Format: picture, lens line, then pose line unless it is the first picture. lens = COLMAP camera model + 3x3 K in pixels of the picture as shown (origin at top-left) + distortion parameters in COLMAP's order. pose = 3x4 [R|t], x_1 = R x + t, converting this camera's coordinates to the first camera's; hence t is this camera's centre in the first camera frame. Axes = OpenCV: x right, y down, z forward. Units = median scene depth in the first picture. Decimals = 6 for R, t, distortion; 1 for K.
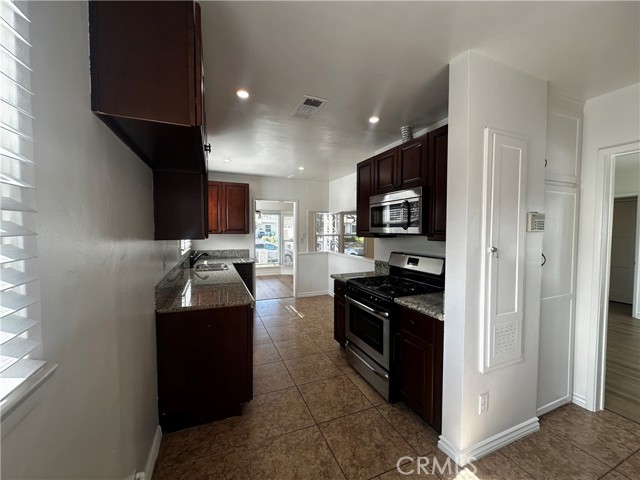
lens RADIAL K [[257.2, 0, 318.8], [0, 257.2, 239.1], [0, 0, 1]] dist [-0.004124, 0.001405]
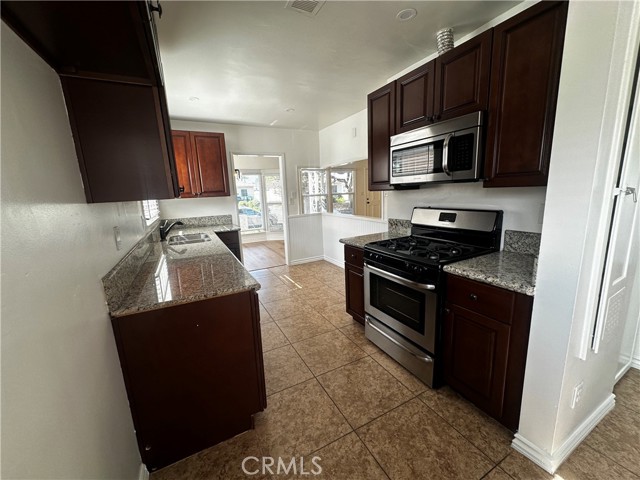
lens RADIAL K [[257.2, 0, 318.8], [0, 257.2, 240.0], [0, 0, 1]] dist [-0.004124, 0.001405]
pose [[0.995258, -0.060826, 0.075909, -0.120910], [0.048890, 0.987440, 0.150239, 0.020268], [-0.084094, -0.145815, 0.985731, 0.278261]]
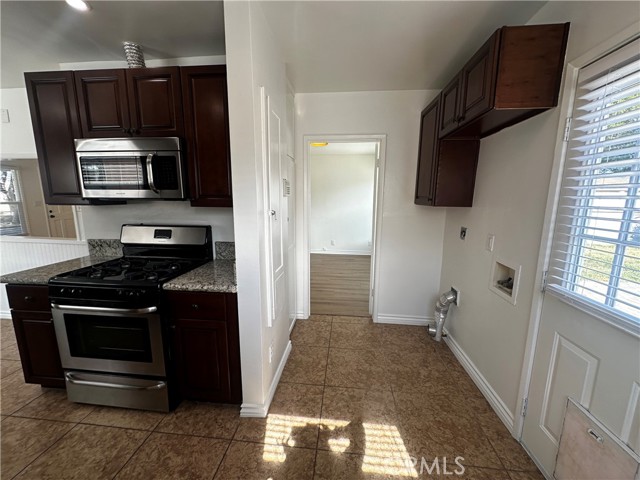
lens RADIAL K [[257.2, 0, 320.2], [0, 257.2, 239.7], [0, 0, 1]] dist [-0.004124, 0.001405]
pose [[0.476592, -0.141463, 0.867668, -0.116570], [0.027215, 0.988869, 0.146275, 0.001333], [-0.878703, -0.046100, 0.475138, 0.228756]]
